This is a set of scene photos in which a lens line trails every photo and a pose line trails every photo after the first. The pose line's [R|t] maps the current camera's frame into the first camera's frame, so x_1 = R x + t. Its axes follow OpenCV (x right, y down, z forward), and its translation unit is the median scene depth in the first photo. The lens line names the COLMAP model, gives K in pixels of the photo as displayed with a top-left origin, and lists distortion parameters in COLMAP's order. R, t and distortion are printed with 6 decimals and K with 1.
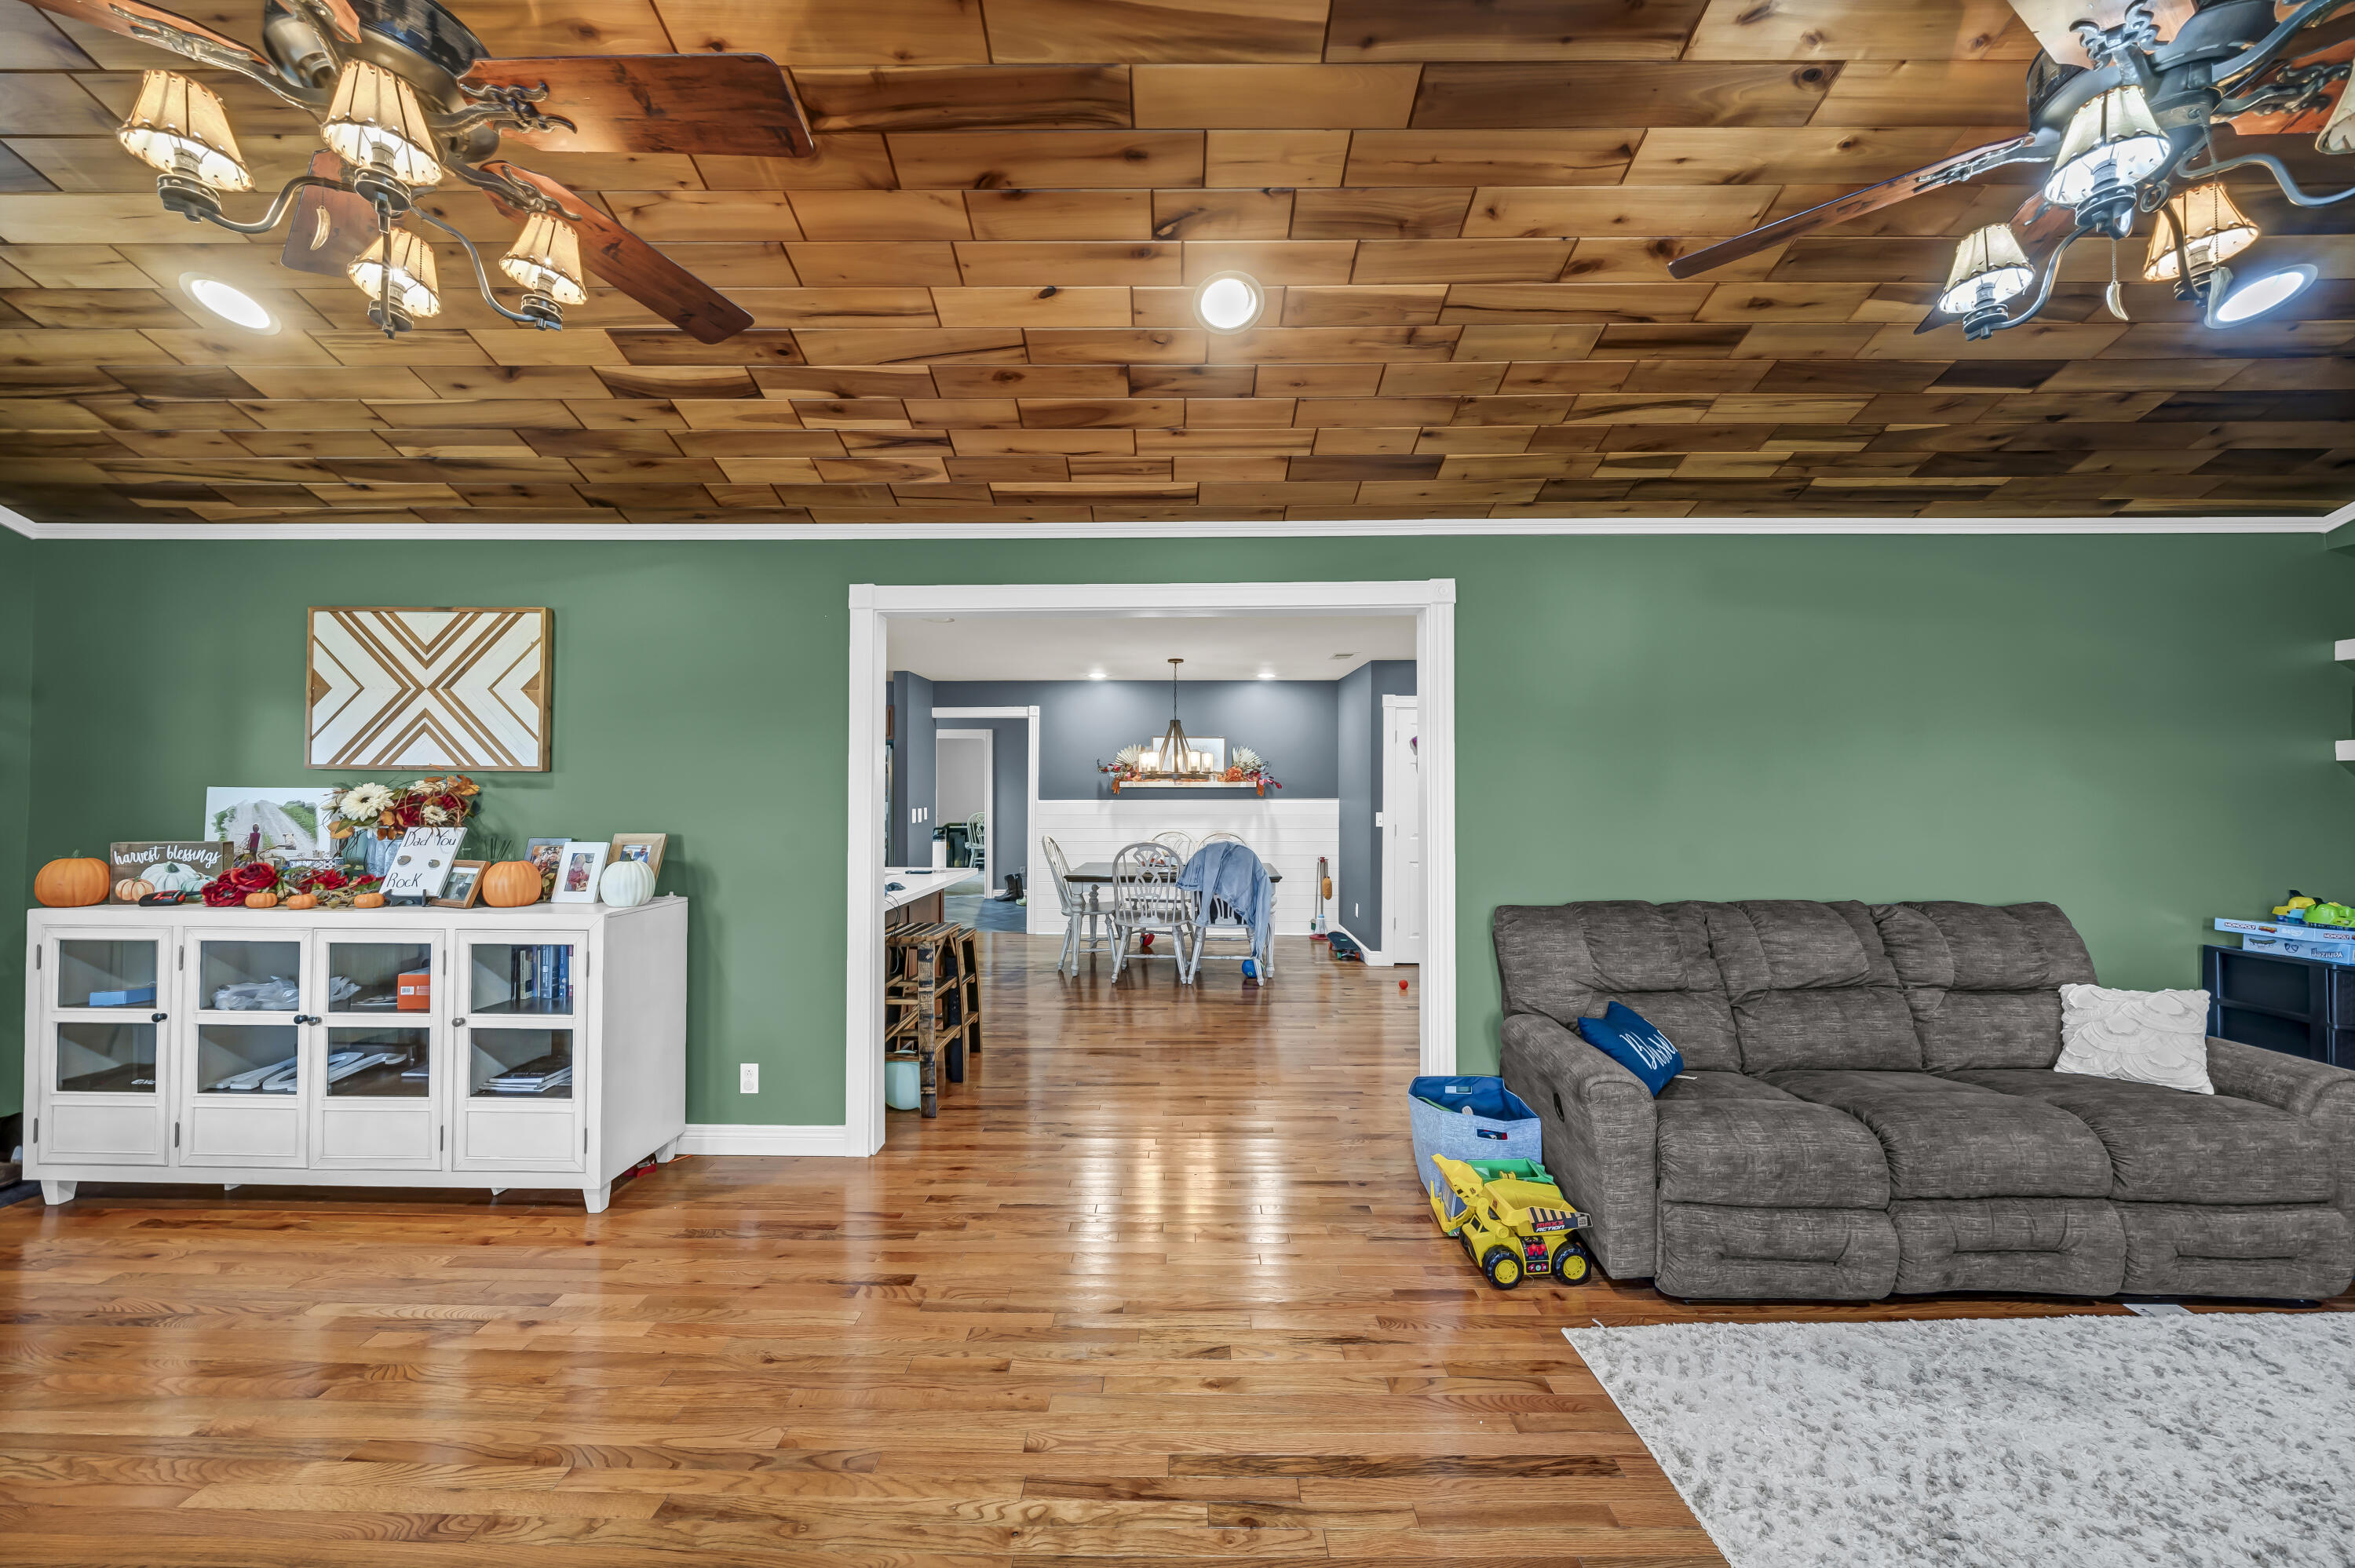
lens RADIAL K [[814.0, 0, 1175.8], [0, 814.0, 778.6], [0, 0, 1]] dist [-0.006411, -0.000020]
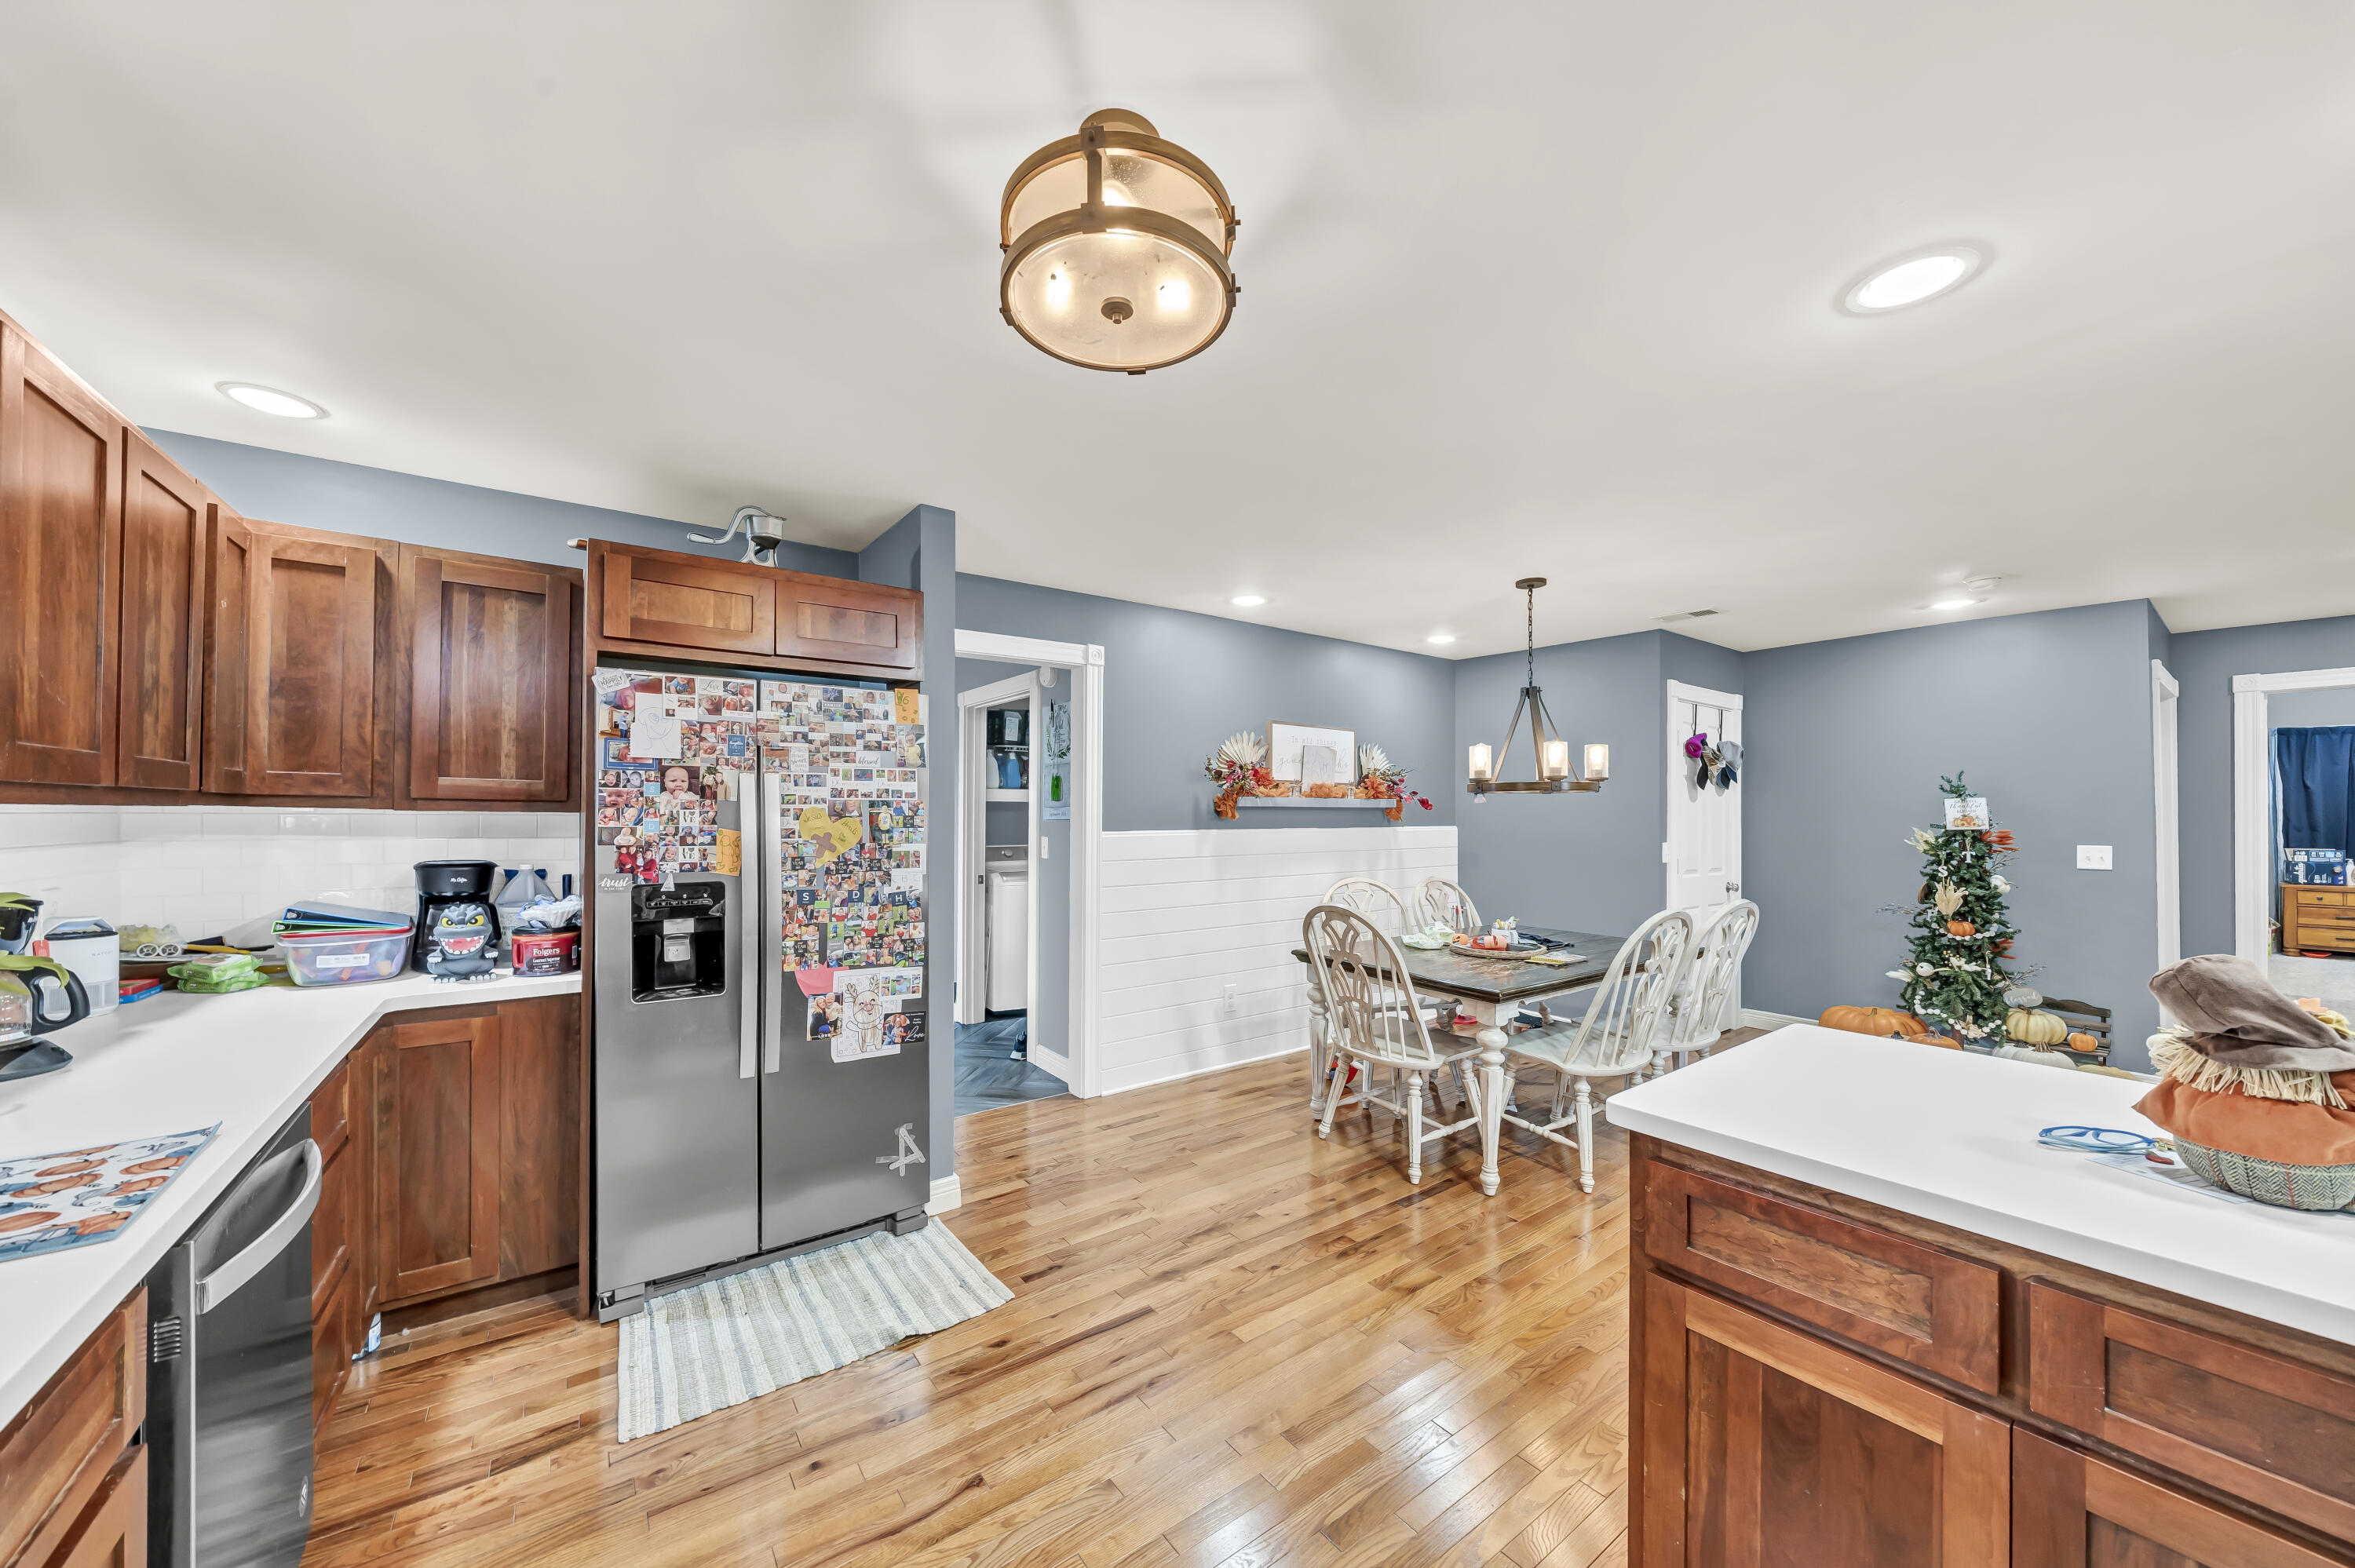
lens RADIAL K [[825.4, 0, 1171.5], [0, 825.4, 809.5], [0, 0, 1]] dist [-0.006236, 0.000129]
pose [[0.802061, 0.001531, 0.597241, -0.478137], [-0.007993, 0.999935, 0.008172, 0.008876], [-0.597189, -0.011328, 0.802020, 0.602259]]
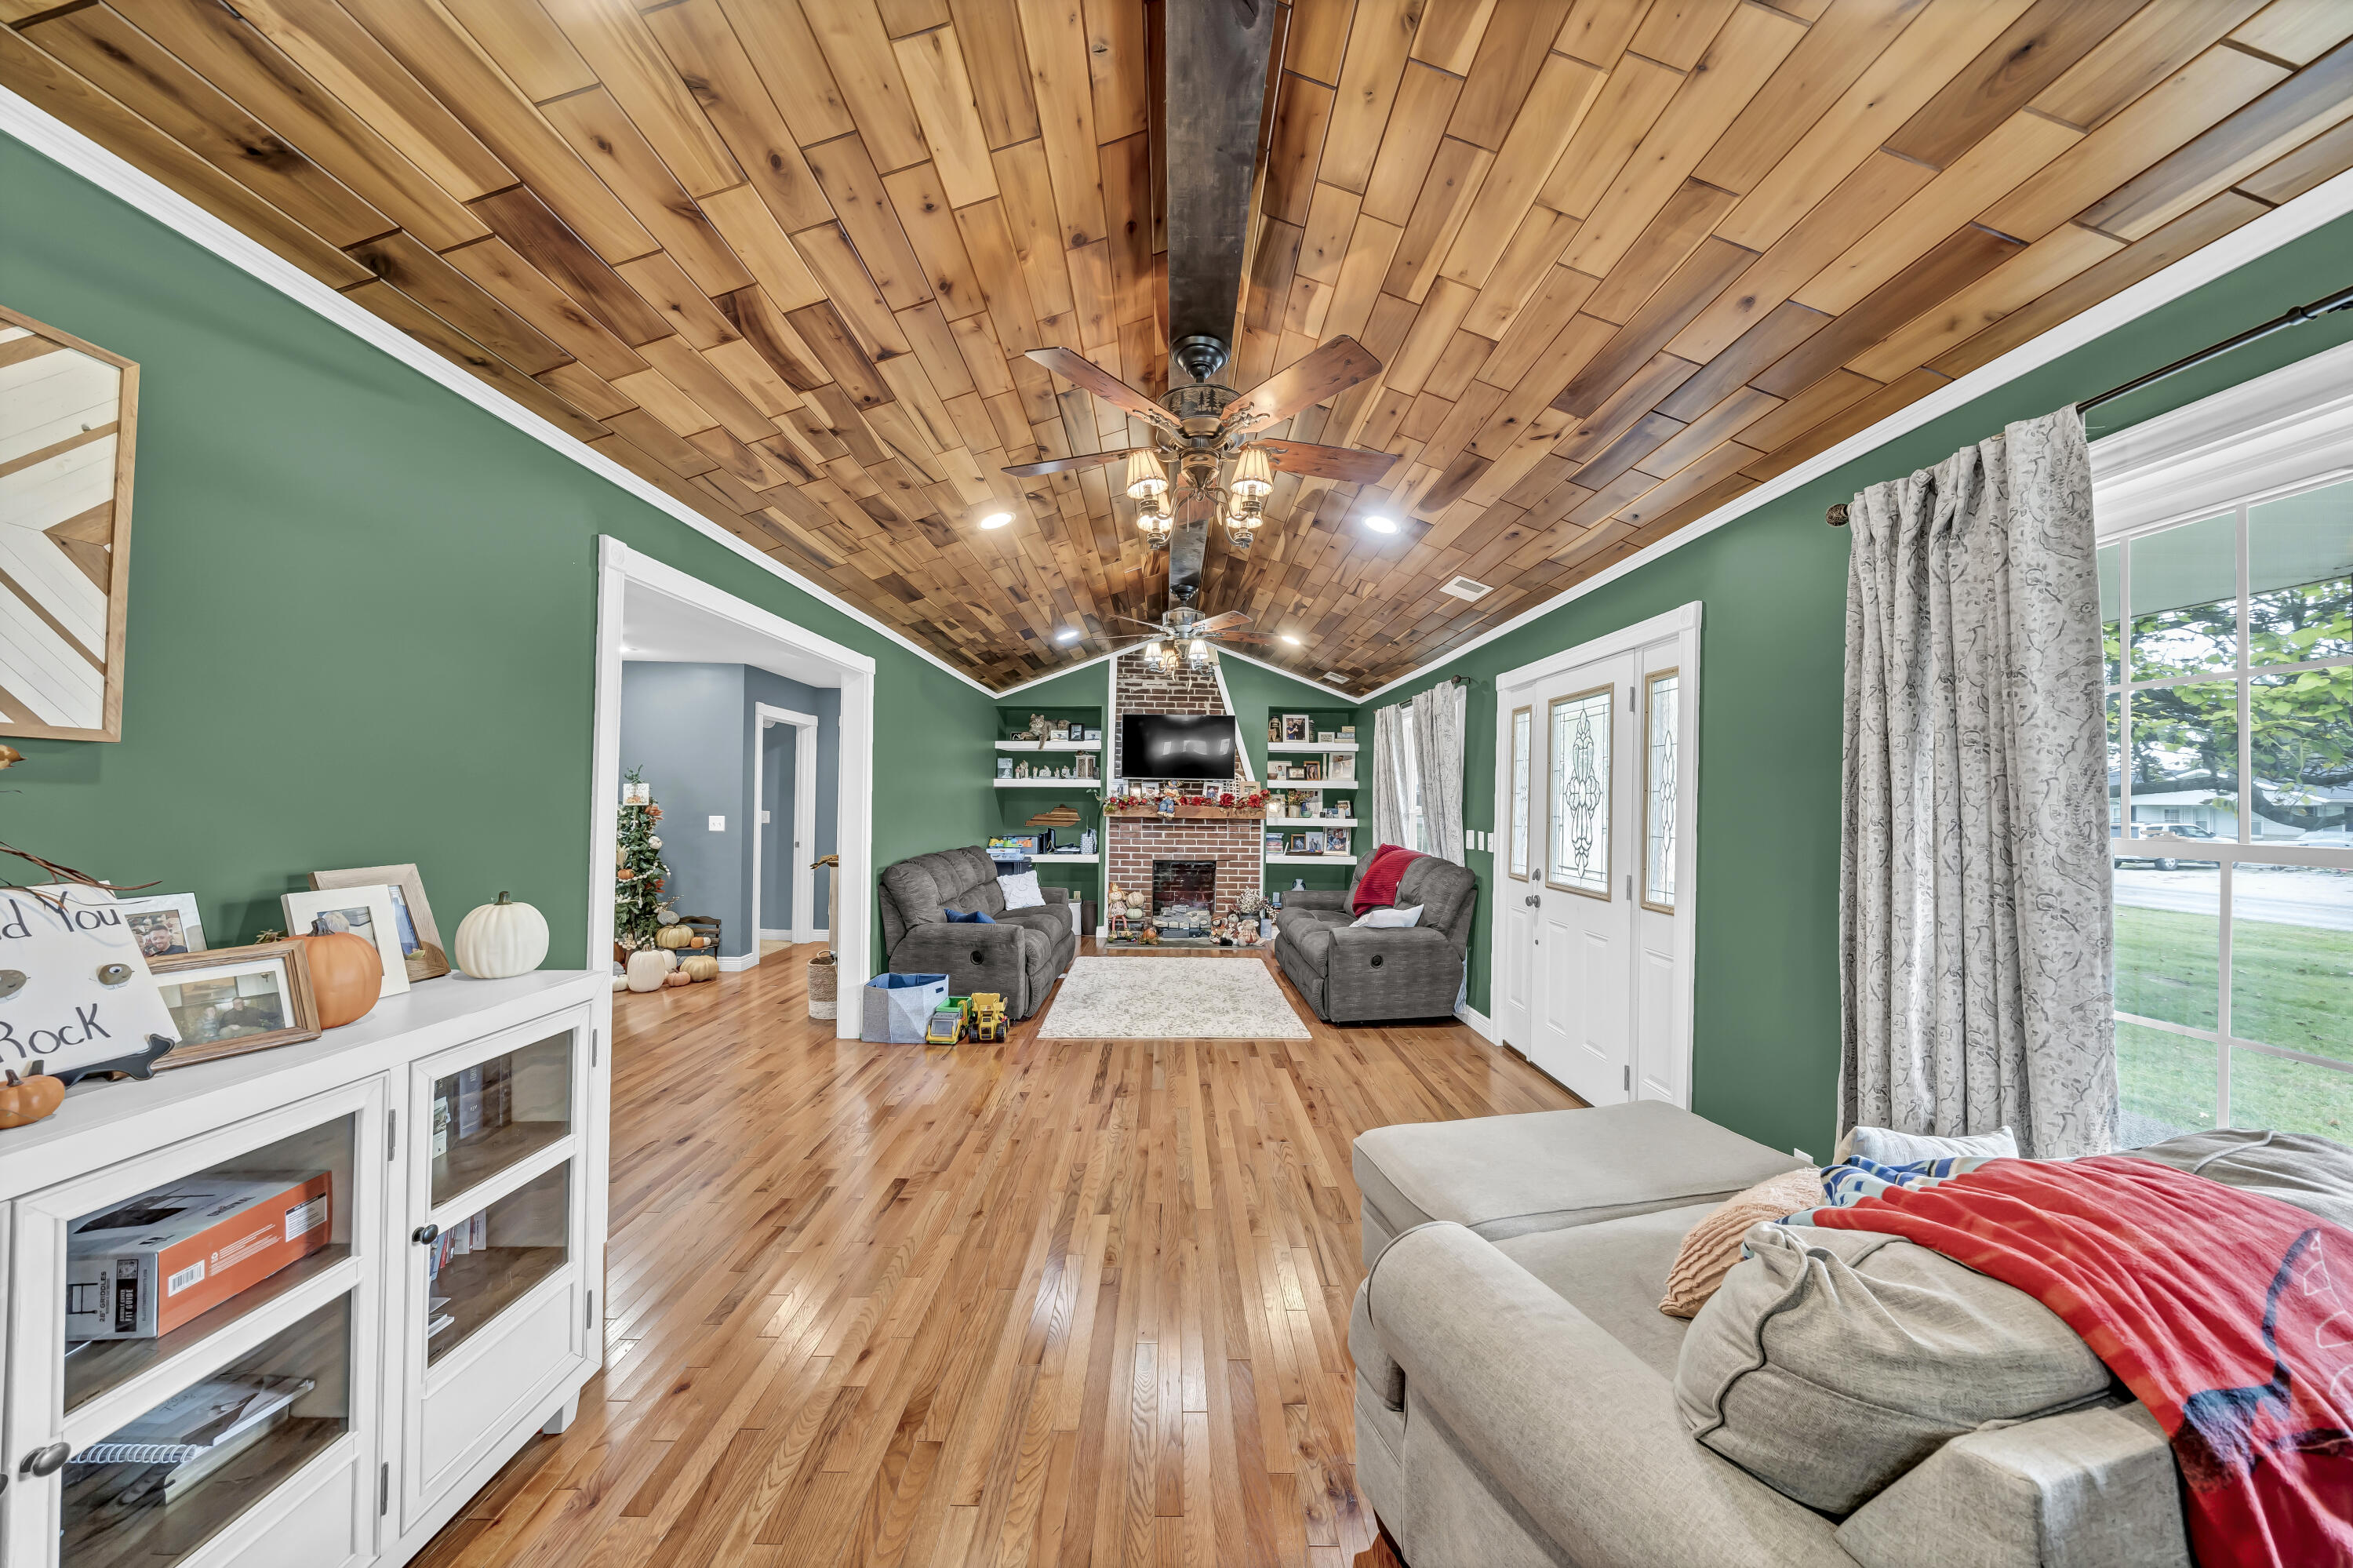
lens RADIAL K [[813.4, 0, 1174.8], [0, 813.4, 778.6], [0, 0, 1]] dist [-0.006411, -0.000020]
pose [[-0.022048, 0.025333, 0.999436, -0.519525], [-0.028234, 0.999264, -0.025952, 0.001861], [-0.999358, -0.028790, -0.021316, 0.196062]]
